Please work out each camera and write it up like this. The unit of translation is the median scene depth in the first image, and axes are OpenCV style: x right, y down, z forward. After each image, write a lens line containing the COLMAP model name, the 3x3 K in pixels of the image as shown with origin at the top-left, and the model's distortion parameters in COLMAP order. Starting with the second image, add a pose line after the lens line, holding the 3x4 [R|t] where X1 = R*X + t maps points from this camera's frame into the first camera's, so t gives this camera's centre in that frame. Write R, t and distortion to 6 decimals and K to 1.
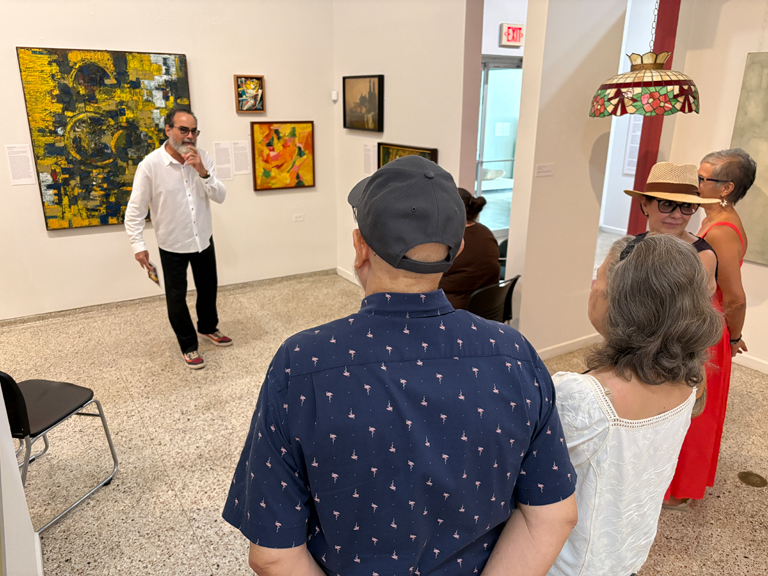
lens RADIAL K [[581.4, 0, 386.3], [0, 581.4, 289.0], [0, 0, 1]] dist [0.054909, -0.062309]
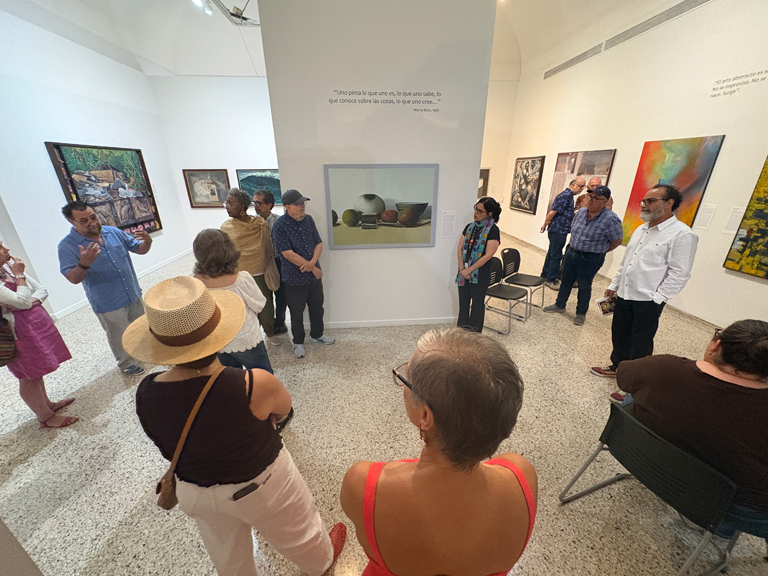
lens RADIAL K [[305.0, 0, 384.2], [0, 305.0, 289.3], [0, 0, 1]] dist [0.000517, -0.000384]
pose [[-0.464833, 0.322319, -0.824646, 0.454465], [-0.271570, 0.834589, 0.479283, -0.186435], [0.842722, 0.446735, -0.300413, 0.537223]]
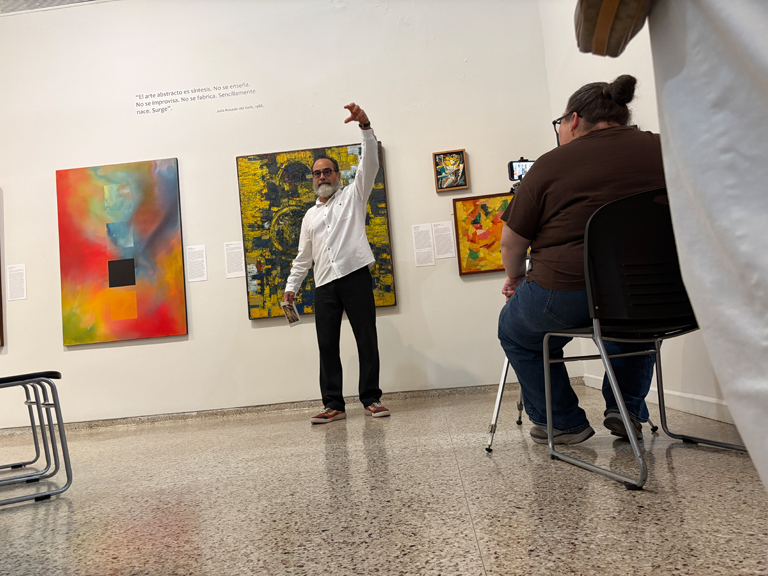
lens RADIAL K [[579.9, 0, 386.0], [0, 579.9, 291.6], [0, 0, 1]] dist [0.050001, -0.054017]
pose [[0.801766, -0.141535, -0.580636, 0.206222], [-0.086052, 0.934089, -0.346515, 0.183253], [0.591410, 0.327789, 0.736742, 0.375263]]
